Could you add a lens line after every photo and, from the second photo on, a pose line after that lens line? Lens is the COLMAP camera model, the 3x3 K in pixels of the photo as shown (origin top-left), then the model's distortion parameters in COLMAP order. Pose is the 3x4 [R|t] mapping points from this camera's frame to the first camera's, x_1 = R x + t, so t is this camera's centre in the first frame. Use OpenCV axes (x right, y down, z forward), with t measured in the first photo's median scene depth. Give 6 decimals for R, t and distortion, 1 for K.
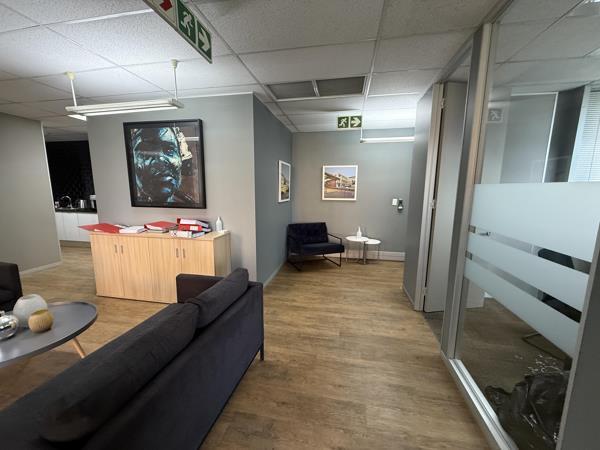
lens RADIAL K [[240.3, 0, 297.1], [0, 240.3, 224.6], [0, 0, 1]] dist [0.002337, 0.000340]
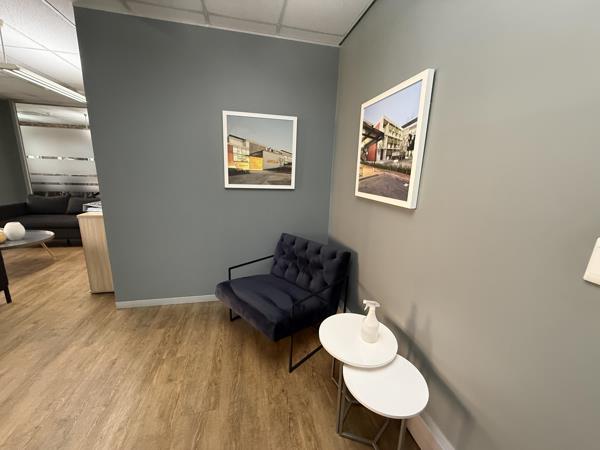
lens RADIAL K [[240.3, 0, 297.8], [0, 240.3, 224.2], [0, 0, 1]] dist [0.002337, 0.000340]
pose [[0.402744, 0.204832, -0.892099, 0.719467], [-0.171237, 0.974292, 0.146398, -0.166452], [0.899152, 0.093799, 0.427465, 1.258766]]
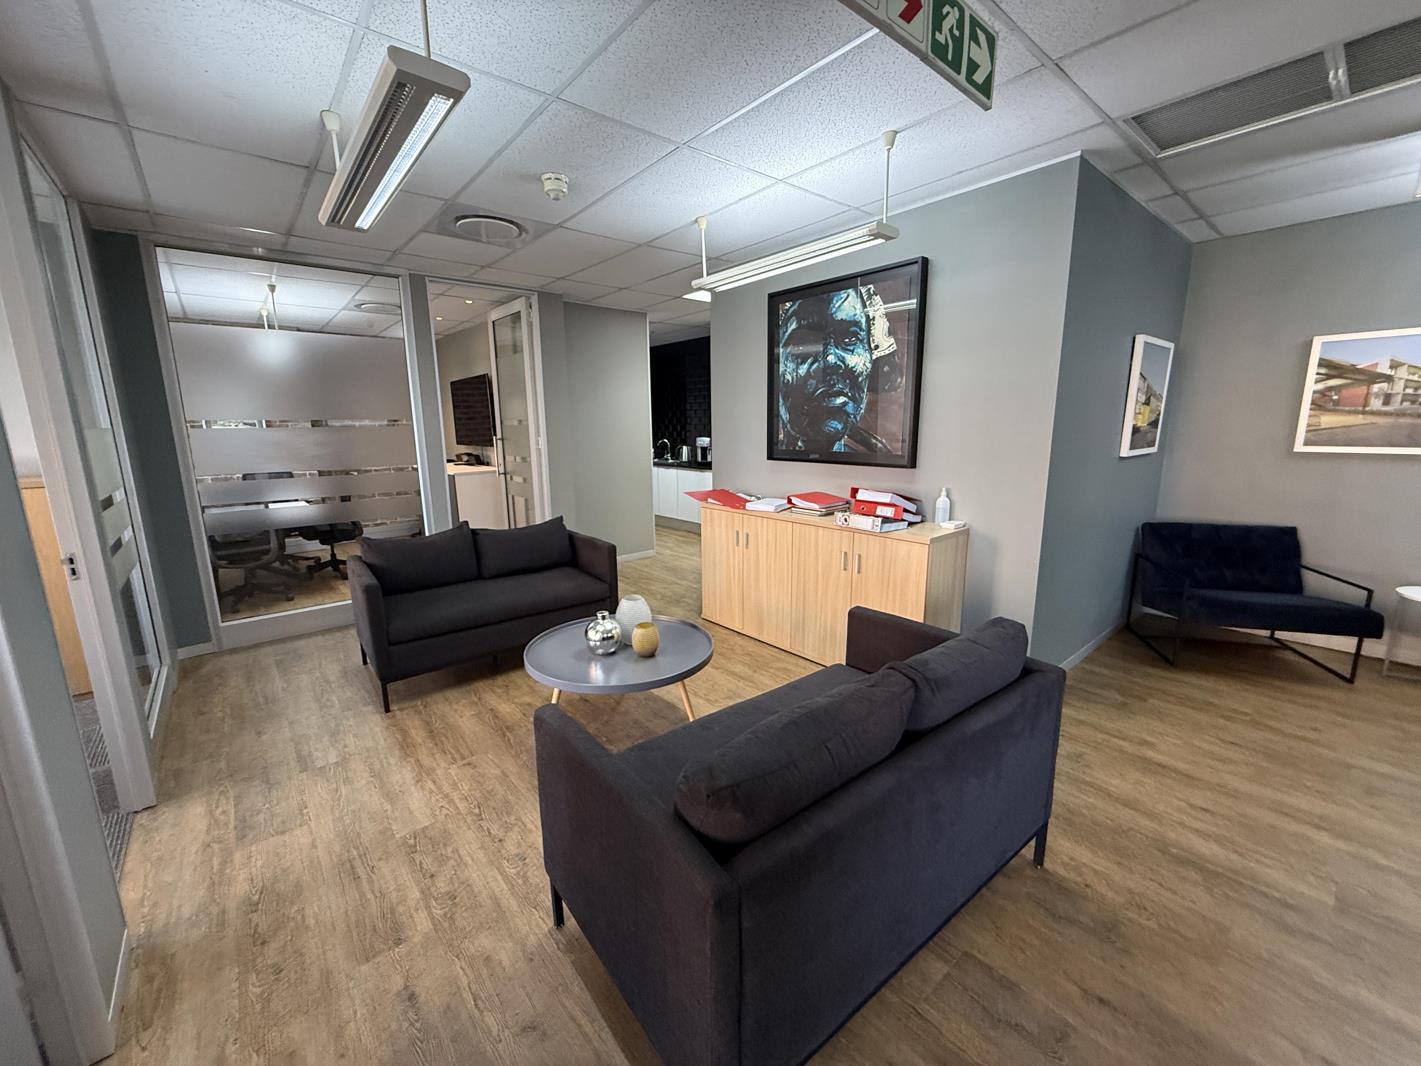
lens RADIAL K [[569.0, 0, 707.3], [0, 569.0, 531.3], [0, 0, 1]] dist [0.002337, 0.000340]
pose [[0.782242, 0.100656, -0.614789, -0.034868], [-0.075627, 0.994905, 0.066665, 0.006458], [0.618367, -0.005654, 0.785869, -0.031108]]
